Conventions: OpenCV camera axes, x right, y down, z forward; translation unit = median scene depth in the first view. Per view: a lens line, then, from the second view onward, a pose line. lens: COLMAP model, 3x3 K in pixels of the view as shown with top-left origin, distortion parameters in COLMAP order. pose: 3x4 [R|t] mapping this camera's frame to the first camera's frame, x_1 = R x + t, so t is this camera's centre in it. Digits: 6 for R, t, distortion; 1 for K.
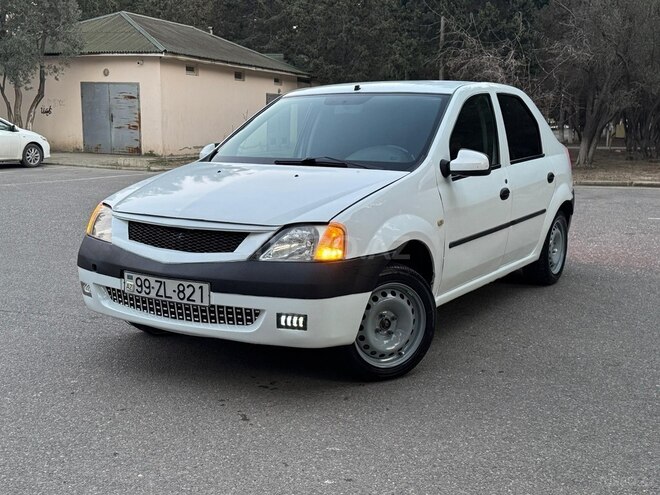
lens RADIAL K [[751.4, 0, 330.0], [0, 751.4, 247.5], [0, 0, 1]] dist [0.074035, 0.006083]
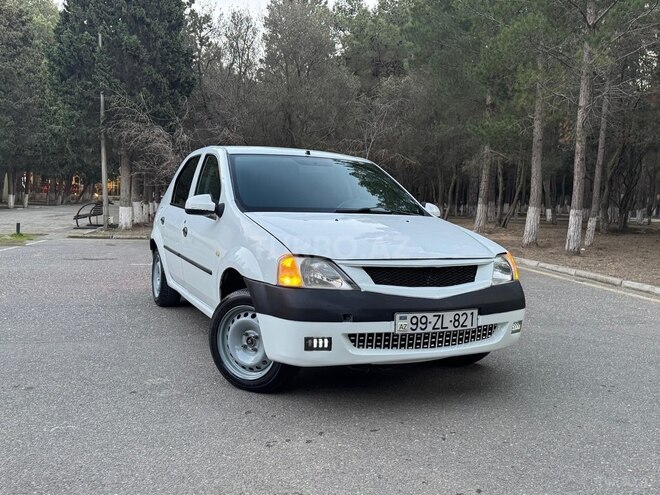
lens RADIAL K [[570.7, 0, 319.9], [0, 570.7, 245.5], [0, 0, 1]] dist [0.055061, 0.001014]
pose [[0.562980, -0.050282, 0.824939, -1.006954], [0.102673, 0.994670, -0.009442, -0.067644], [-0.820068, 0.090015, 0.565142, 0.642594]]
